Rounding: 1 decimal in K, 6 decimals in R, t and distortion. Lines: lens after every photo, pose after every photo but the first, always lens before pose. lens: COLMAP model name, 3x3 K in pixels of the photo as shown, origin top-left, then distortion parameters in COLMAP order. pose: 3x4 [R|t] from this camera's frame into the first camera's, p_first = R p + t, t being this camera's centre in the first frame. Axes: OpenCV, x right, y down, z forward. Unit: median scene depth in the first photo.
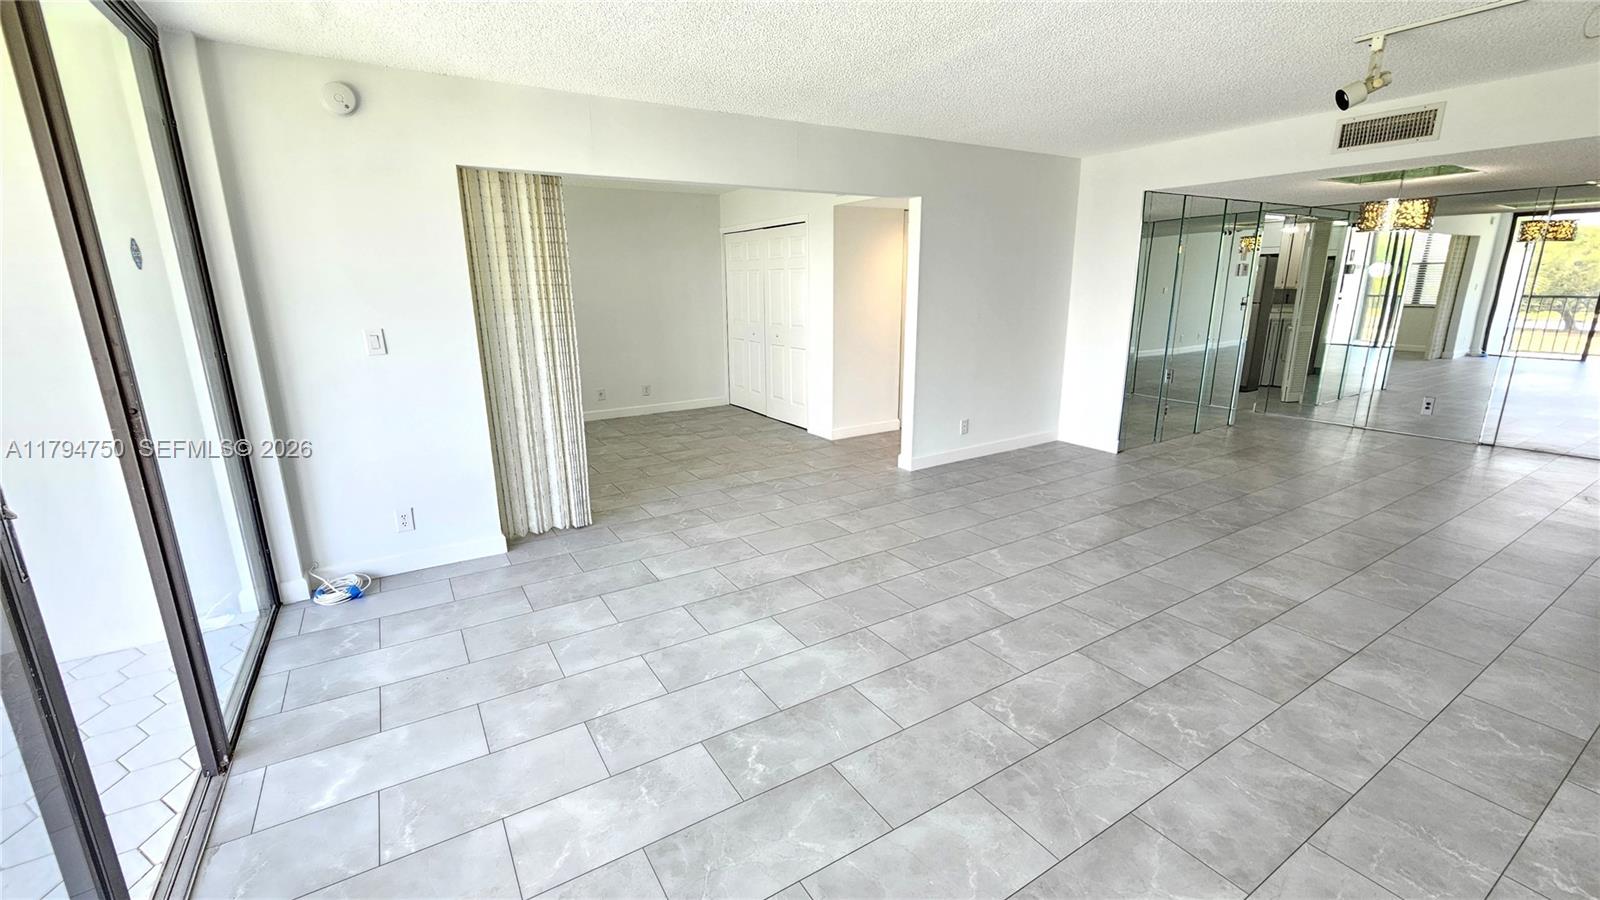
lens RADIAL K [[659.4, 0, 788.9], [0, 659.4, 446.2], [0, 0, 1]] dist [-0.003292, 0.000115]
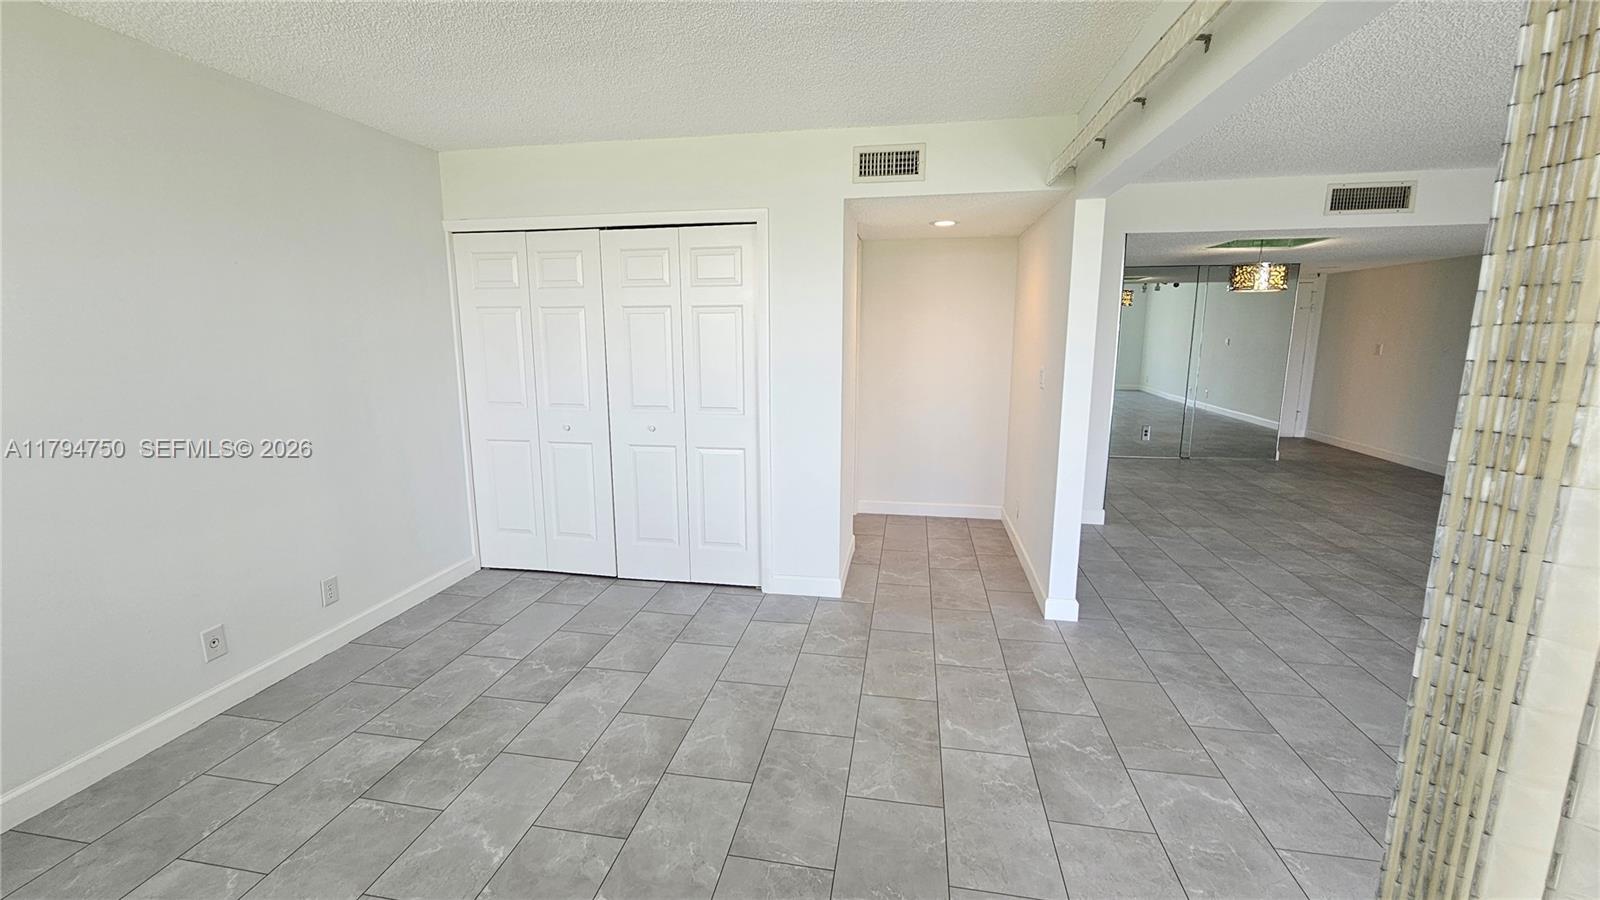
lens RADIAL K [[659.4, 0, 788.9], [0, 659.4, 446.2], [0, 0, 1]] dist [-0.003292, 0.000115]
pose [[0.671489, -0.119139, 0.731374, -0.610634], [0.174991, 0.984570, -0.000278, -0.241596], [-0.720056, 0.128171, 0.681976, 1.003996]]
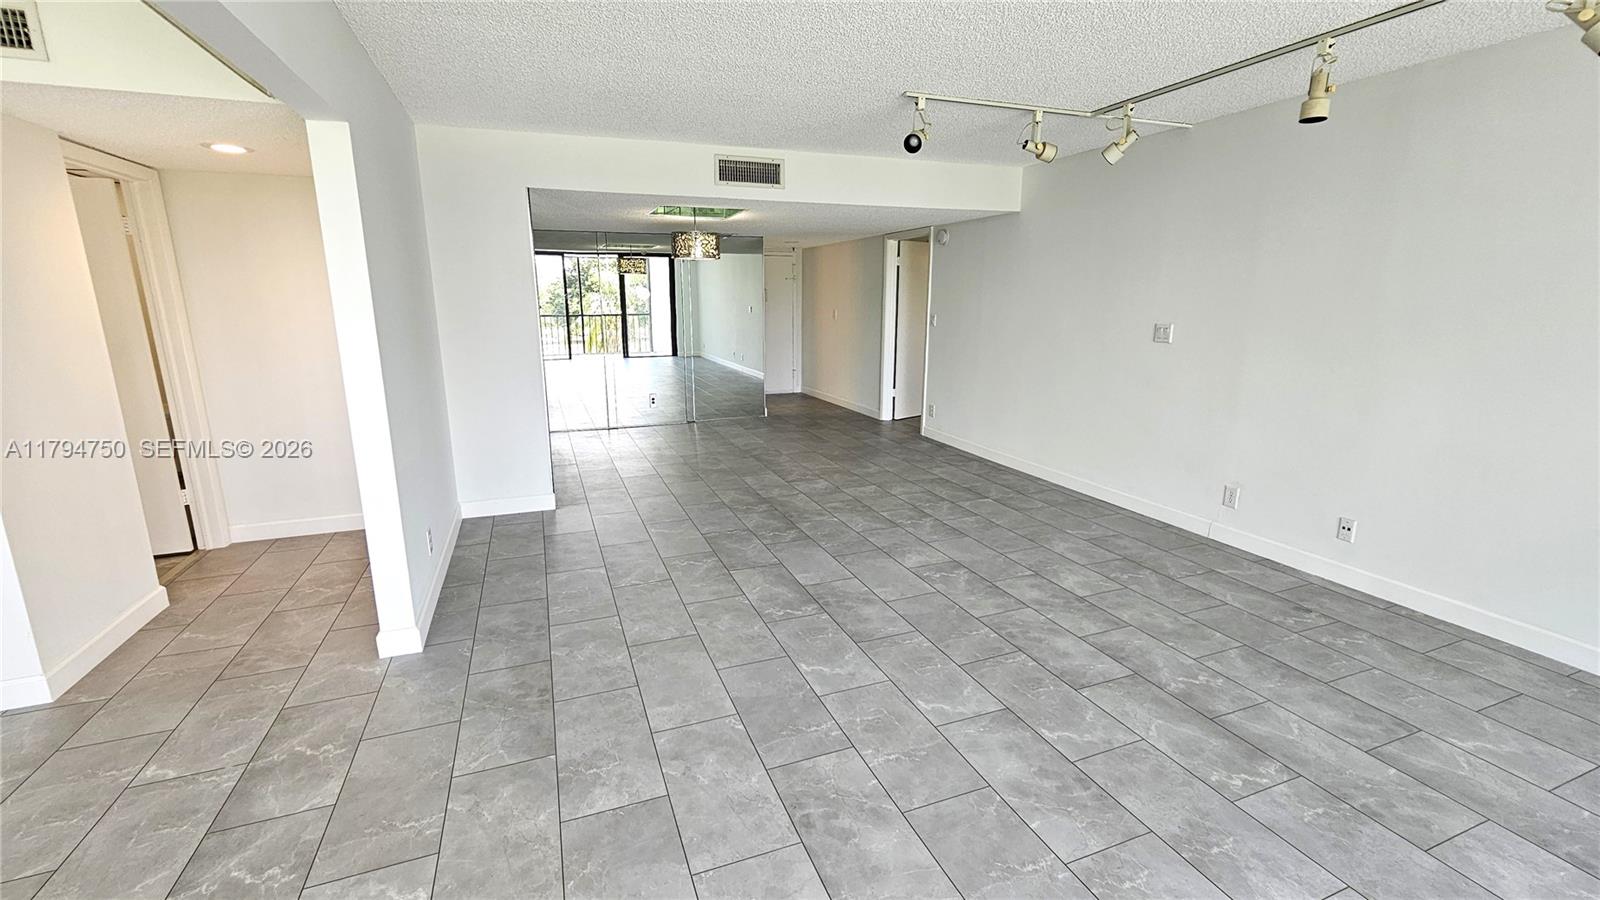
lens RADIAL K [[659.4, 0, 788.9], [0, 659.4, 446.2], [0, 0, 1]] dist [-0.003292, 0.000115]
pose [[0.184155, -0.204105, 0.961472, -0.317626], [0.237919, 0.958368, 0.157877, -0.180058], [-0.953667, 0.199678, 0.225049, 0.767173]]
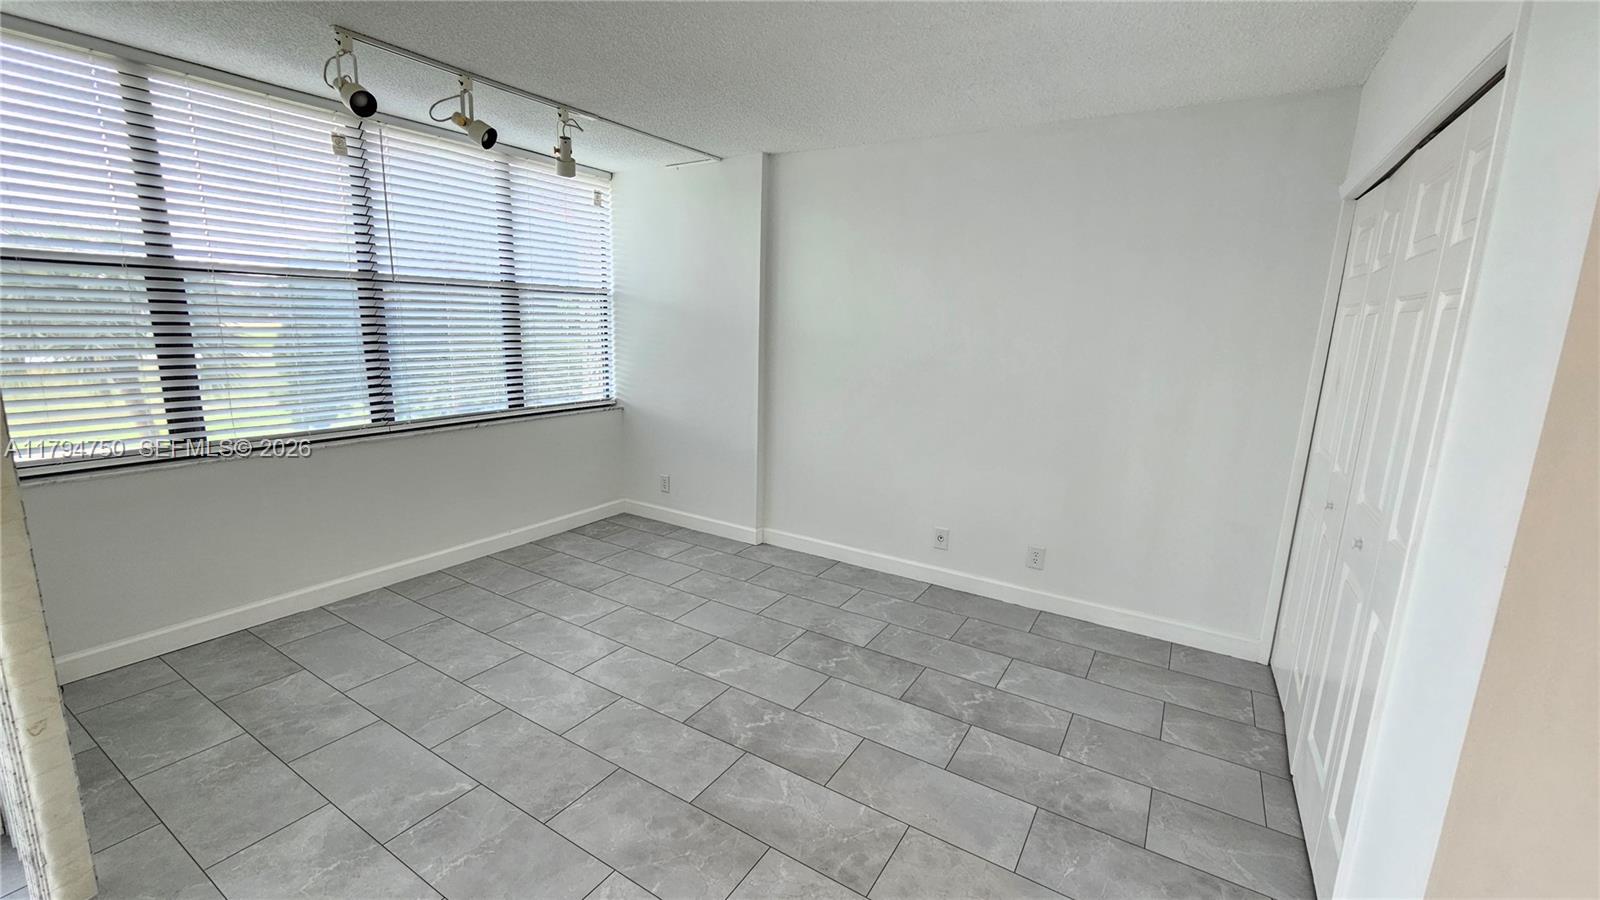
lens RADIAL K [[660.8, 0, 792.0], [0, 660.8, 451.5], [0, 0, 1]] dist [-0.002265, -0.000002]
pose [[0.443417, 0.201332, -0.873411, 0.190018], [-0.249383, 0.963681, 0.095532, -0.311268], [0.860923, 0.175454, 0.477522, 1.210625]]
